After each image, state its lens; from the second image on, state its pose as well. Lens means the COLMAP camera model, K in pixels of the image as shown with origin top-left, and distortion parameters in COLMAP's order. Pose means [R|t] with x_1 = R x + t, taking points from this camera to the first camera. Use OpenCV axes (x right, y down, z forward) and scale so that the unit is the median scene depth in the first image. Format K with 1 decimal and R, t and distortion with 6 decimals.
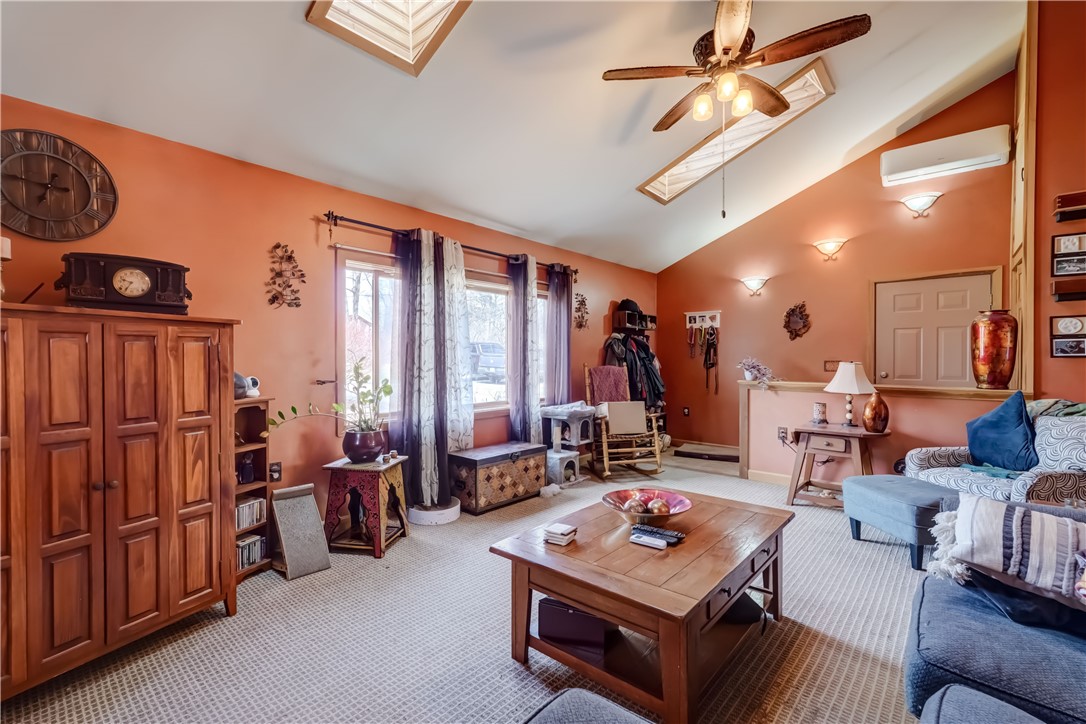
lens RADIAL K [[489.4, 0, 544.9], [0, 489.4, 362.6], [0, 0, 1]] dist [-0.016552, 0.005774]
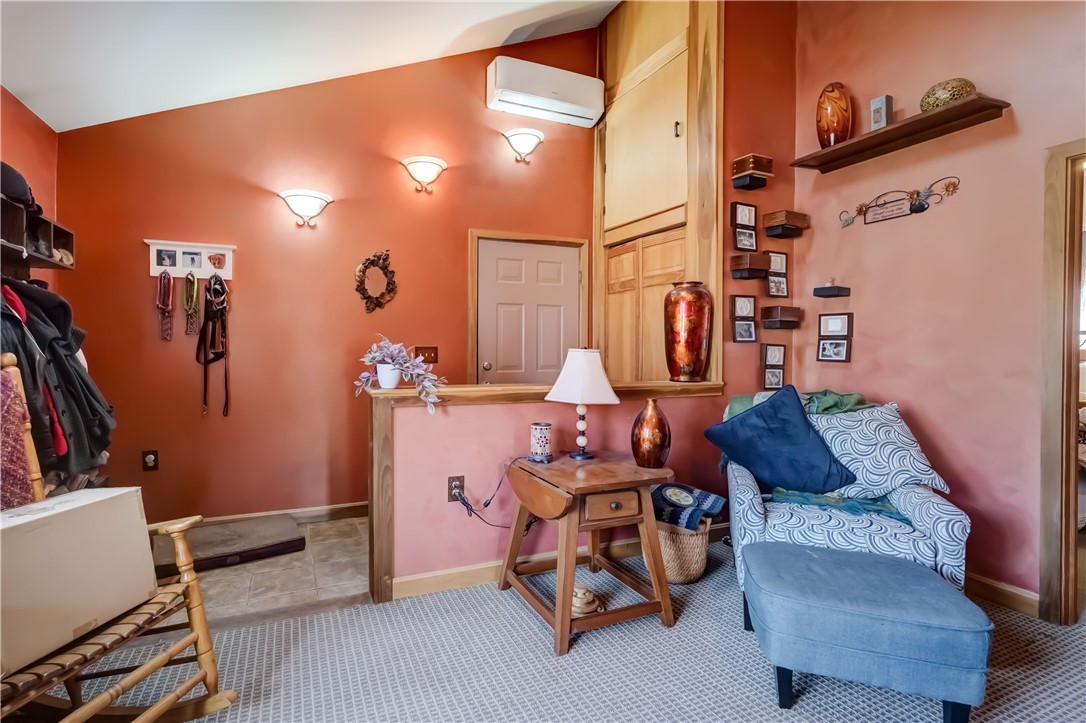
lens RADIAL K [[489.4, 0, 477.8], [0, 489.4, 350.0], [0, 0, 1]] dist [-0.016552, 0.005774]
pose [[0.460261, -0.006856, 0.887757, 0.037311], [0.006301, 0.999970, 0.004456, -0.001902], [-0.887762, 0.003543, 0.460290, 0.634105]]
